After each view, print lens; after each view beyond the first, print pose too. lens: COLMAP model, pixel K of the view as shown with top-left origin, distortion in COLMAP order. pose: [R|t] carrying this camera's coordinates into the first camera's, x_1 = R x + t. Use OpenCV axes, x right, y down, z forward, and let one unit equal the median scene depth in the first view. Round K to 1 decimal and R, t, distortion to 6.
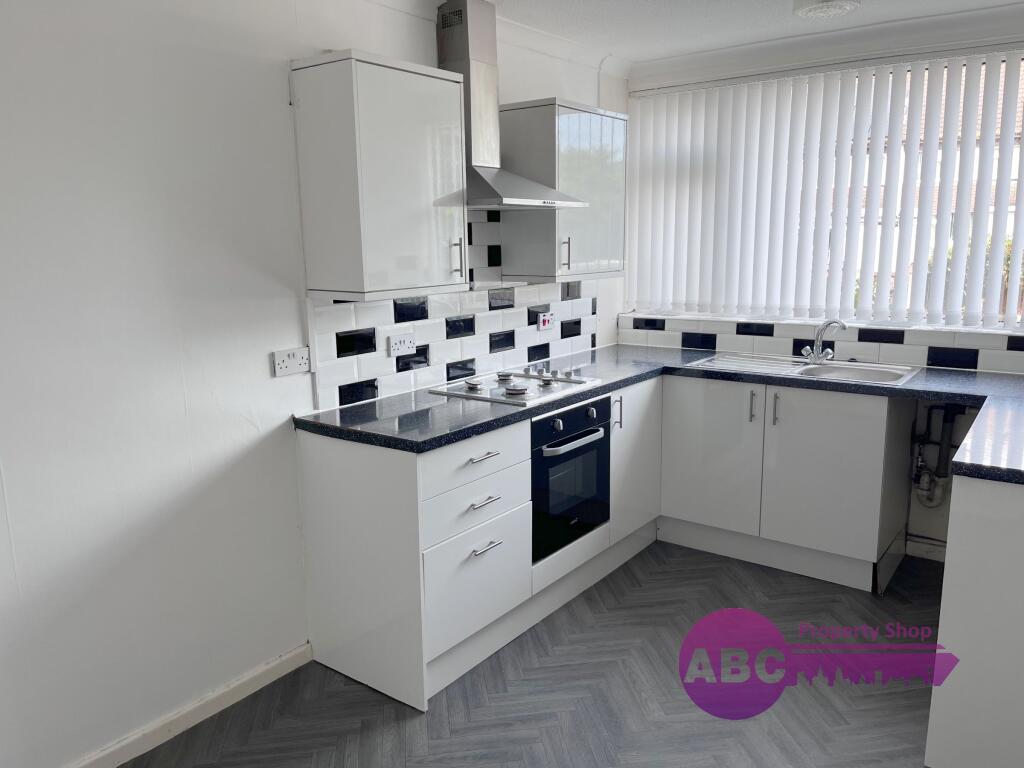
lens RADIAL K [[775.1, 0, 512.0], [0, 775.1, 384.0], [0, 0, 1]] dist [0.078865, -0.001874]
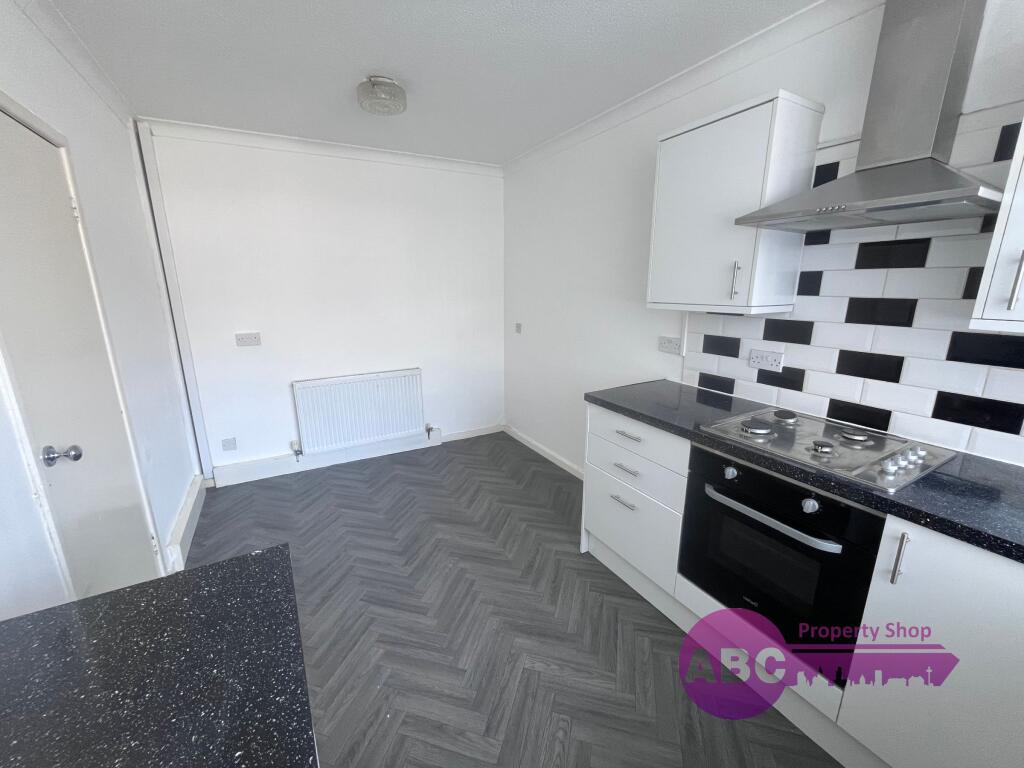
lens RADIAL K [[406.7, 0, 512.0], [0, 406.7, 384.0], [0, 0, 1]] dist [0.000898, 0.000067]
pose [[-0.389193, 0.232031, -0.891454, 0.536565], [-0.169492, 0.933194, 0.316892, -0.143351], [0.905429, 0.274427, -0.323865, 0.876727]]
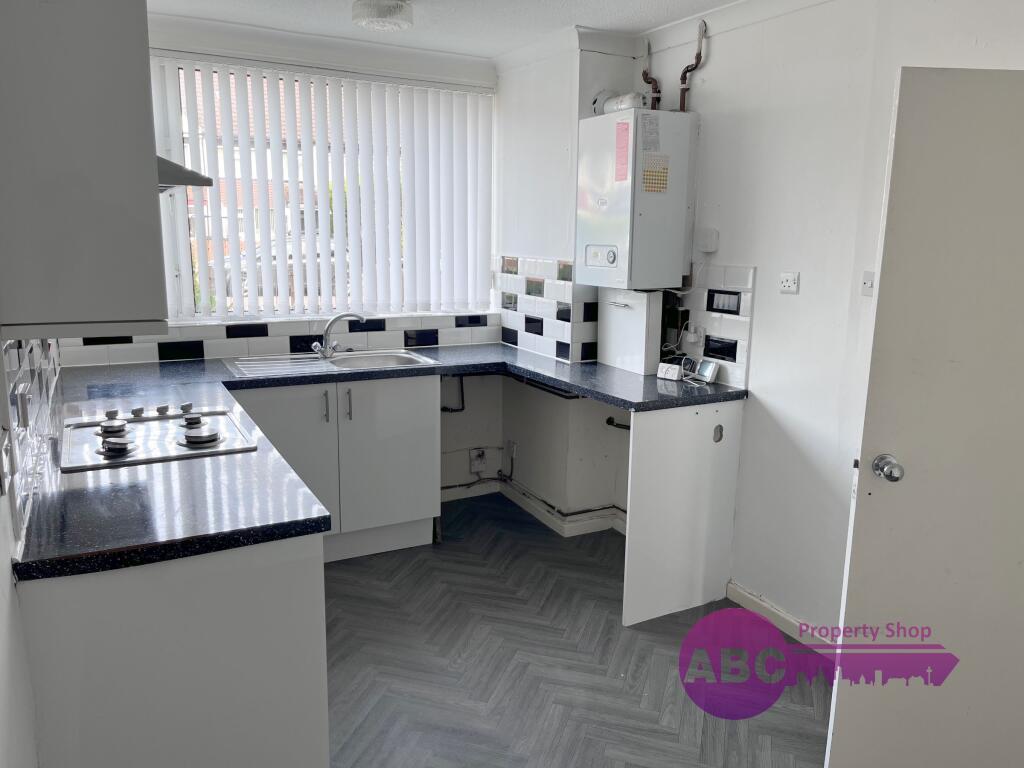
lens RADIAL K [[766.4, 0, 515.4], [0, 766.4, 420.5], [0, 0, 1]] dist [0.049311, 0.000395]
pose [[0.418139, -0.195842, 0.887021, -0.500998], [0.149701, 0.977988, 0.145358, -0.065428], [-0.895963, 0.072007, 0.438253, 0.410766]]
